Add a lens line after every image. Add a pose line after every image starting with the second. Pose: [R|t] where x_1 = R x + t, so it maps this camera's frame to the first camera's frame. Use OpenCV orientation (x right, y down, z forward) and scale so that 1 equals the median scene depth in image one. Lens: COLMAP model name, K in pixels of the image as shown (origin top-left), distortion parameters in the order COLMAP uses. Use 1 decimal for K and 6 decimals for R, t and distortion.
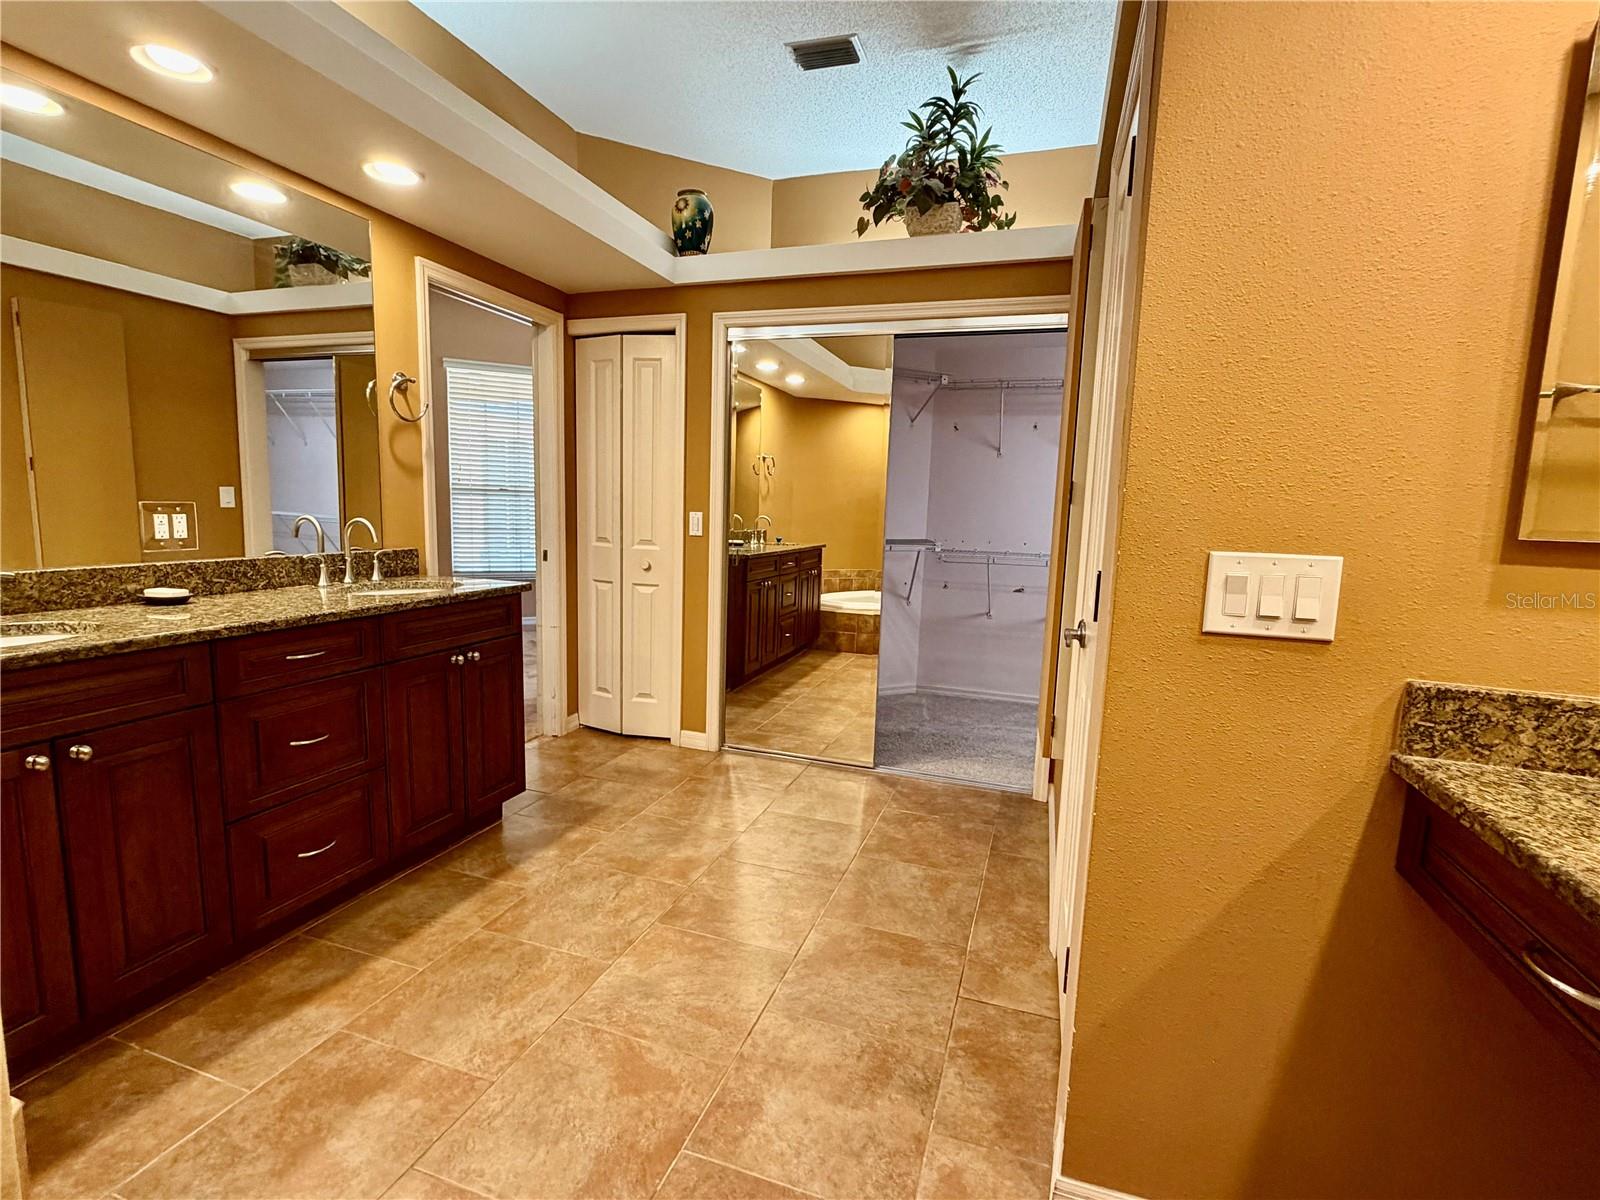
lens RADIAL K [[734.9, 0, 802.4], [0, 734.9, 600.2], [0, 0, 1]] dist [0.004589, 0.001252]
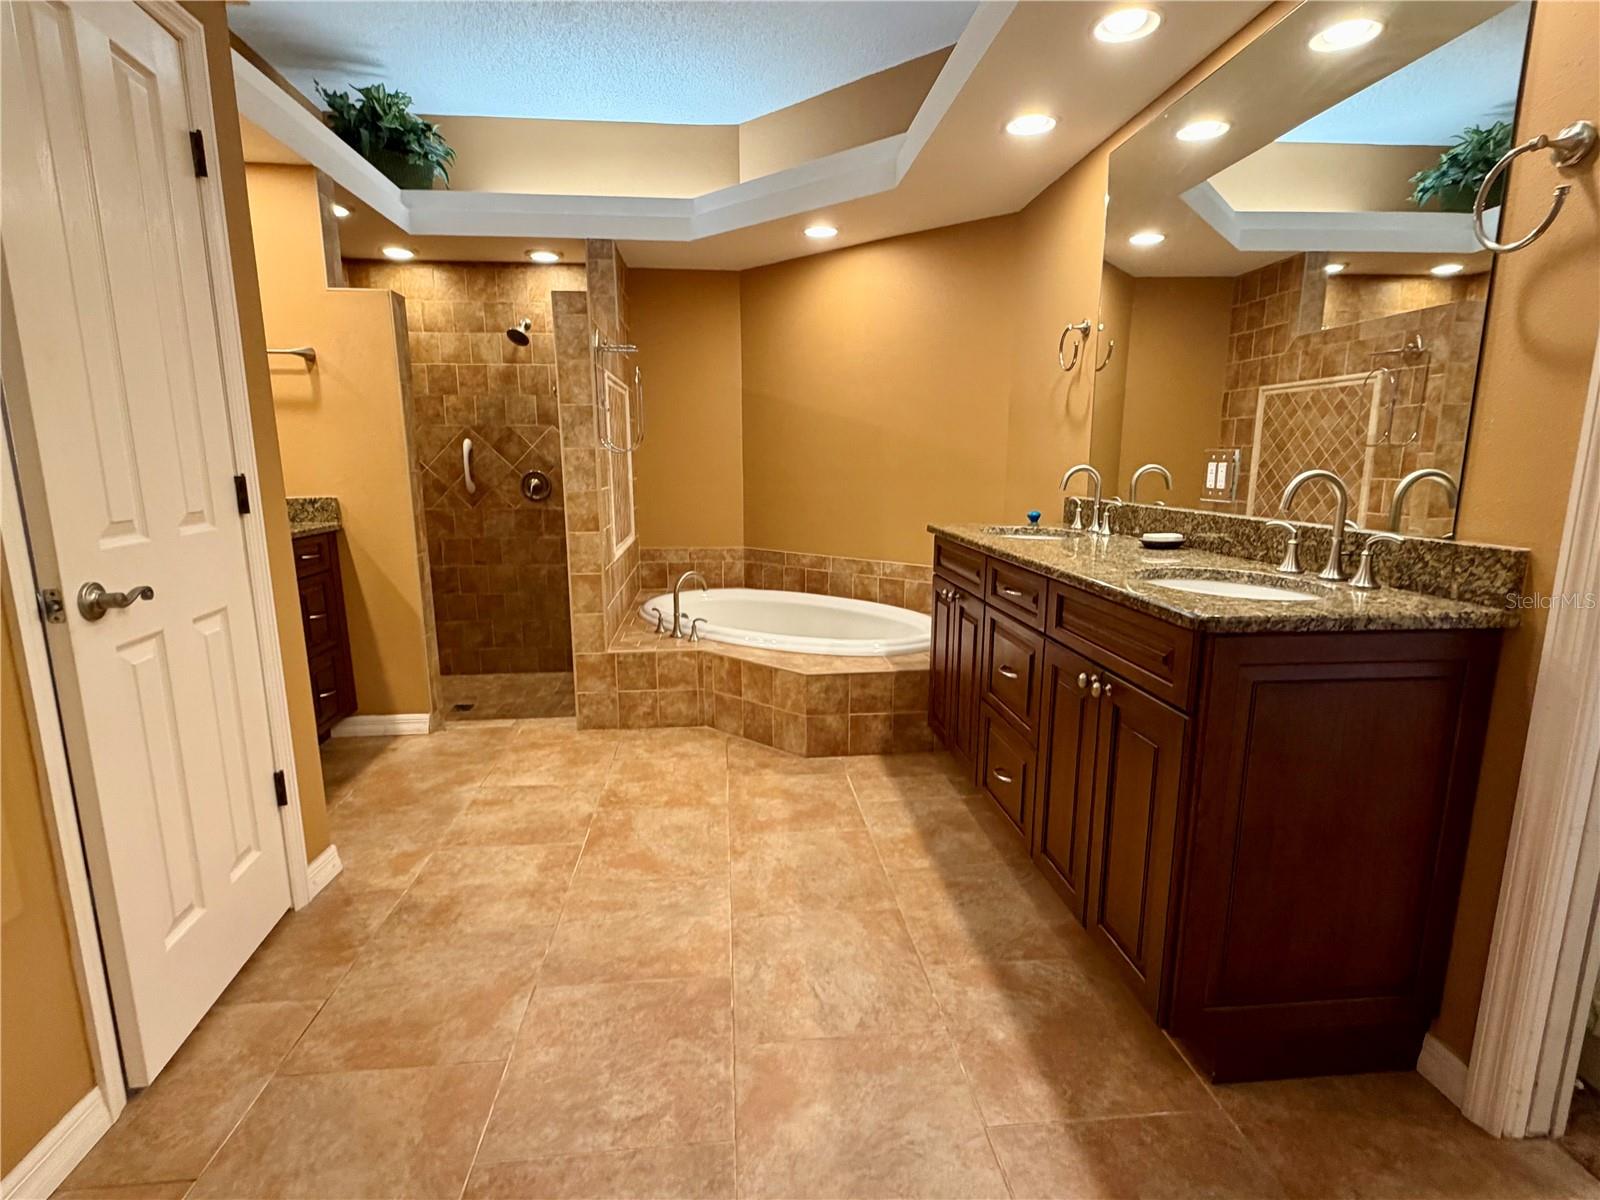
lens RADIAL K [[784.1, 0, 798.8], [0, 784.1, 600.7], [0, 0, 1]] dist [0.004037, -0.000336]
pose [[-0.911103, 0.047117, -0.409477, 0.064008], [-0.078907, 0.955133, 0.285474, -0.208672], [0.404556, 0.292407, -0.866506, 1.849600]]
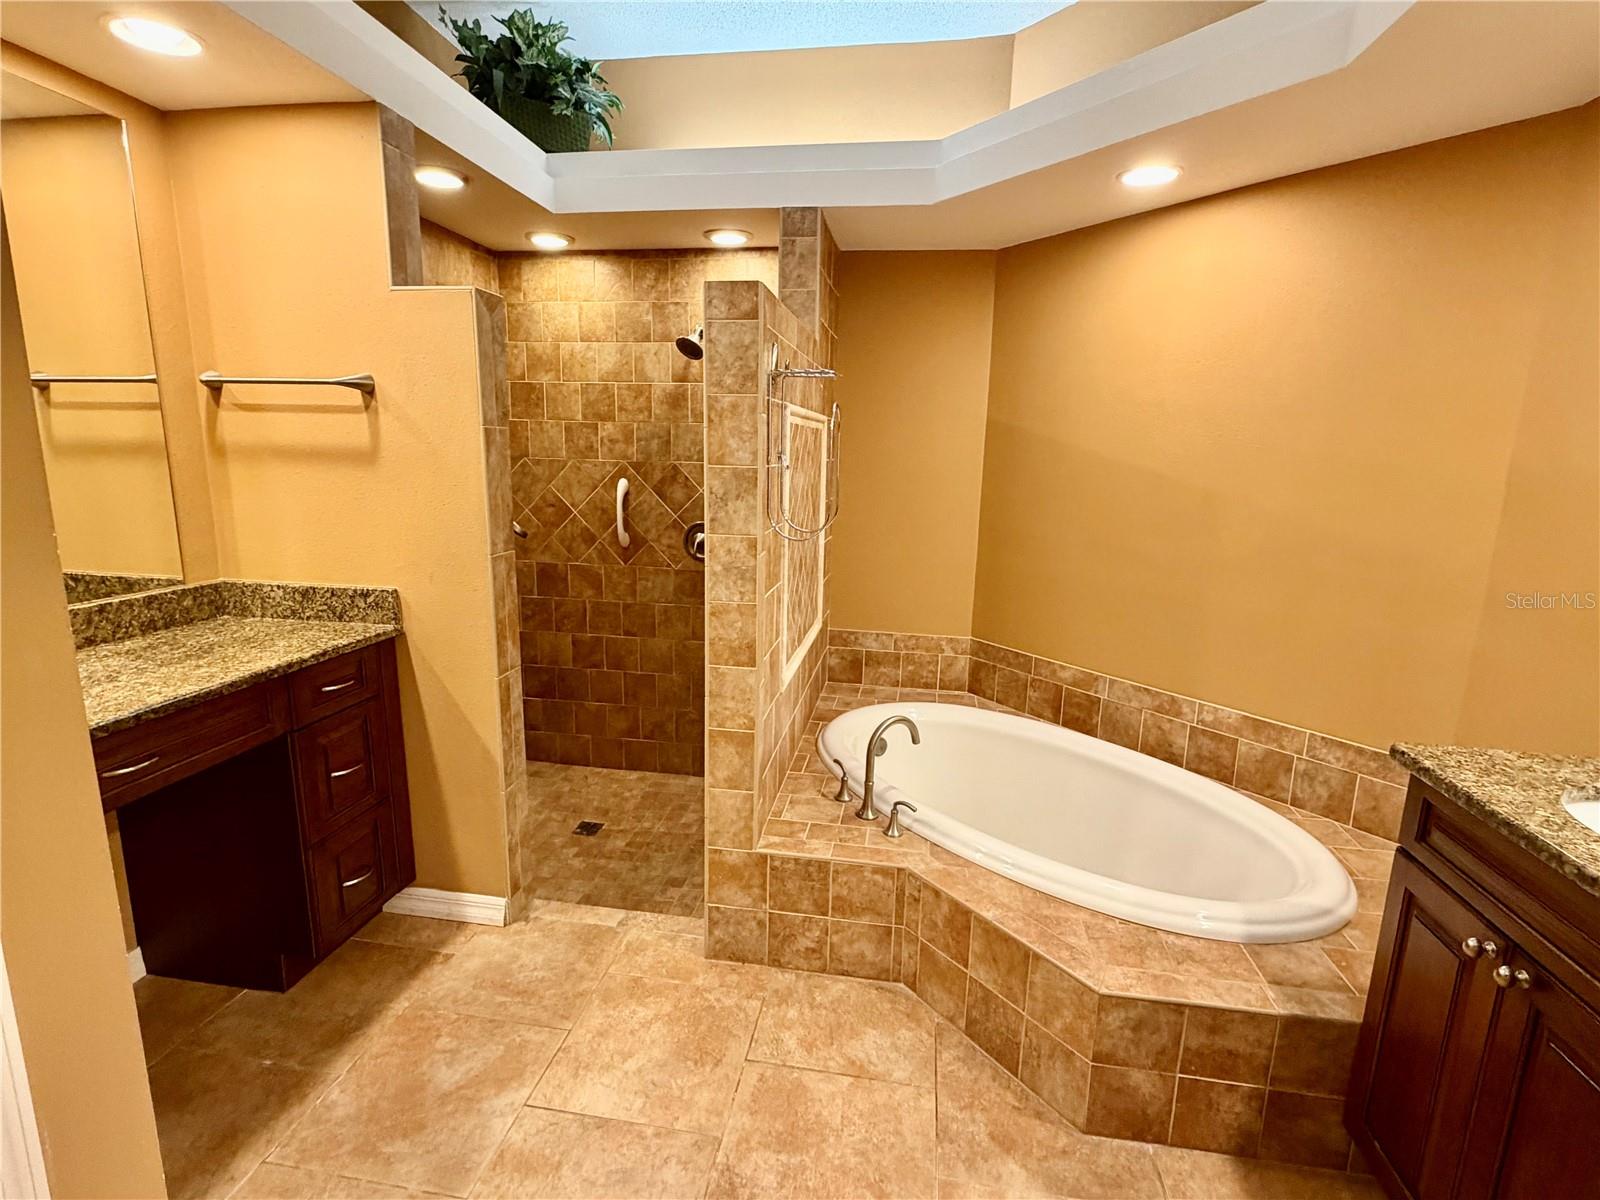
lens RADIAL K [[784.1, 0, 800.4], [0, 784.1, 599.5], [0, 0, 1]] dist [0.004037, -0.000336]
pose [[-0.985192, -0.023023, -0.169901, -0.110270], [-0.075301, 0.948359, 0.308131, -0.248013], [0.154033, 0.316362, -0.936050, 1.179513]]
